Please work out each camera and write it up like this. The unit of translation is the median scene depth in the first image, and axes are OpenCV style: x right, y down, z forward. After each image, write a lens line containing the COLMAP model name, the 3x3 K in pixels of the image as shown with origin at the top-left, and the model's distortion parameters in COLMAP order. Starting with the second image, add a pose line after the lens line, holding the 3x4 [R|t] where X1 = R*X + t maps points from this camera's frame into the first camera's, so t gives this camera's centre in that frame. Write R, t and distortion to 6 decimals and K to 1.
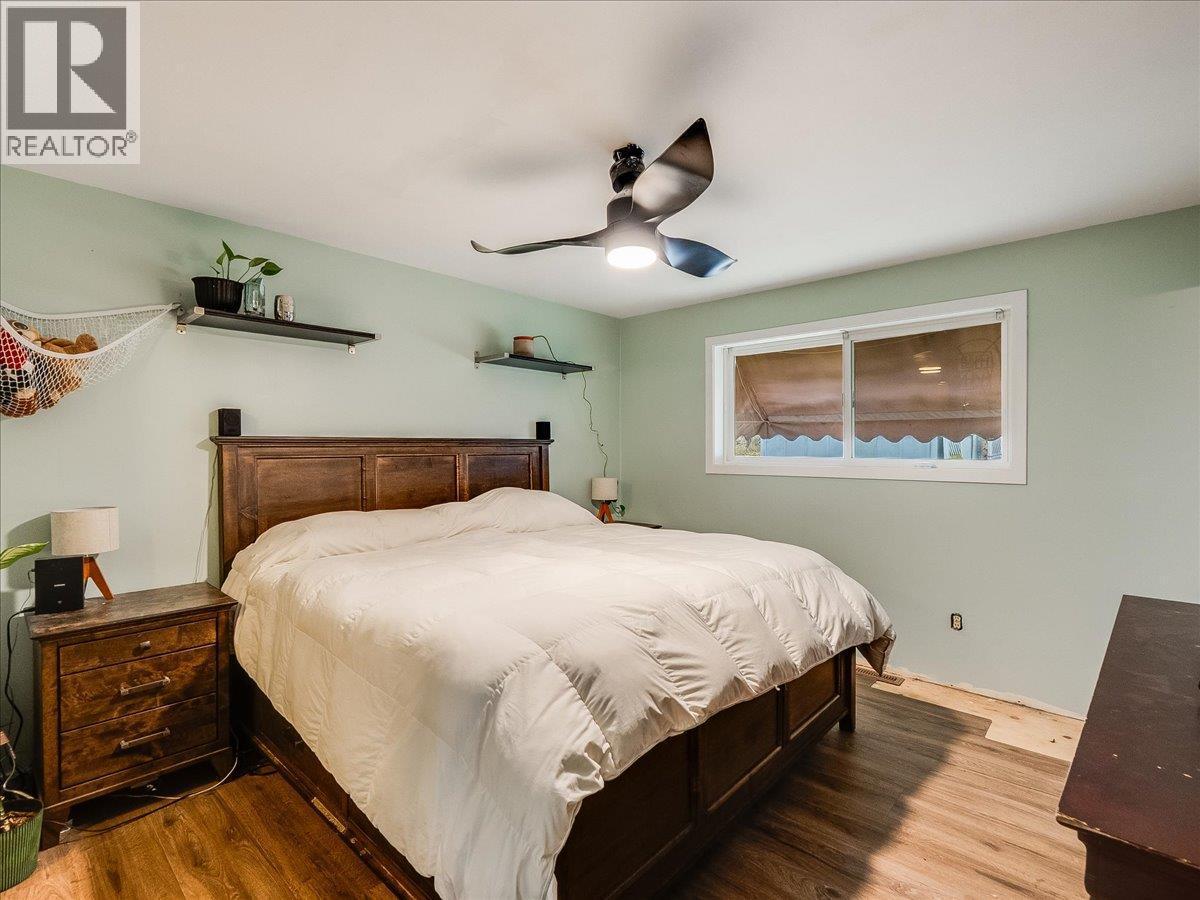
lens RADIAL K [[562.1, 0, 599.2], [0, 562.1, 453.1], [0, 0, 1]] dist [-0.006240, -0.000897]
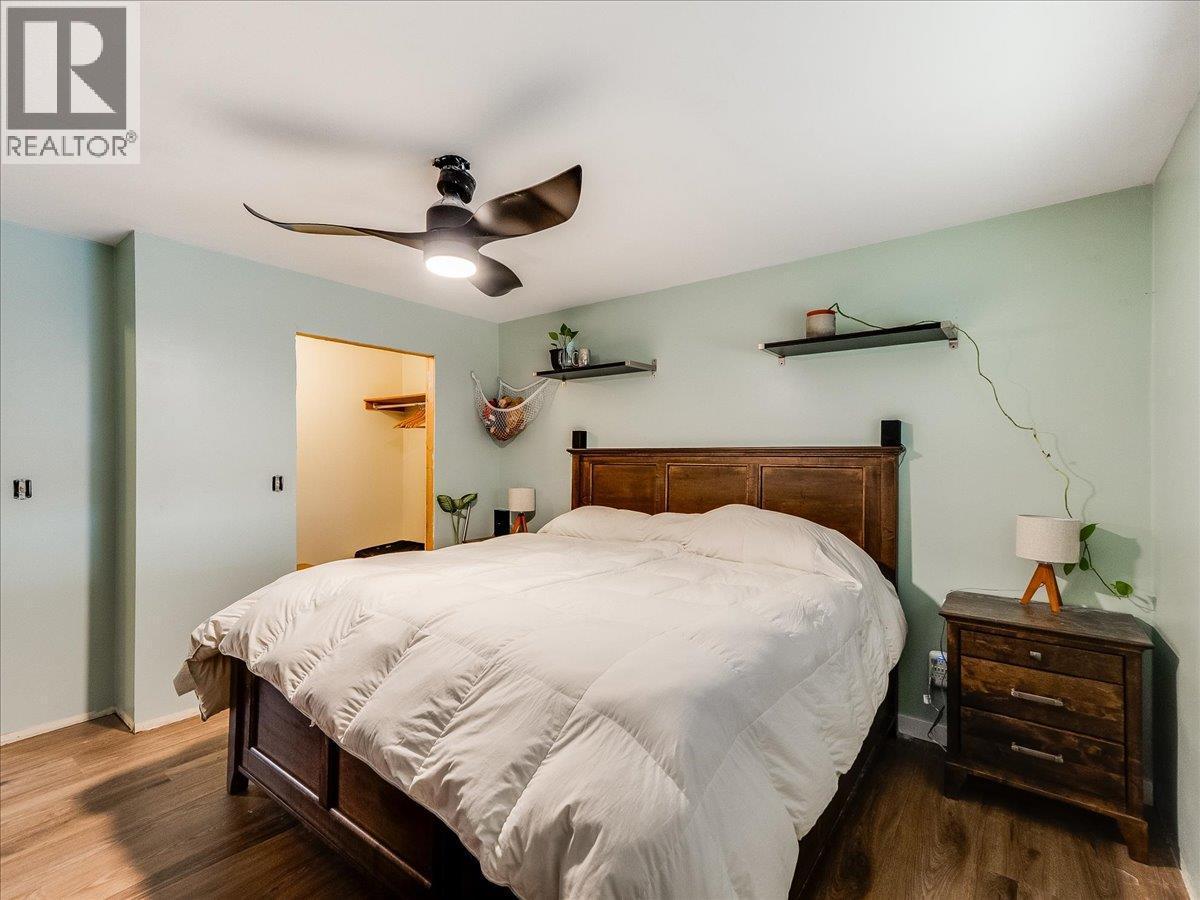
lens RADIAL K [[562.1, 0, 599.2], [0, 562.1, 453.1], [0, 0, 1]] dist [-0.006240, -0.000897]
pose [[0.084950, -0.006600, -0.996363, 0.808518], [-0.017904, 0.999807, -0.008150, -0.006758], [0.996224, 0.018531, 0.084815, 0.889125]]
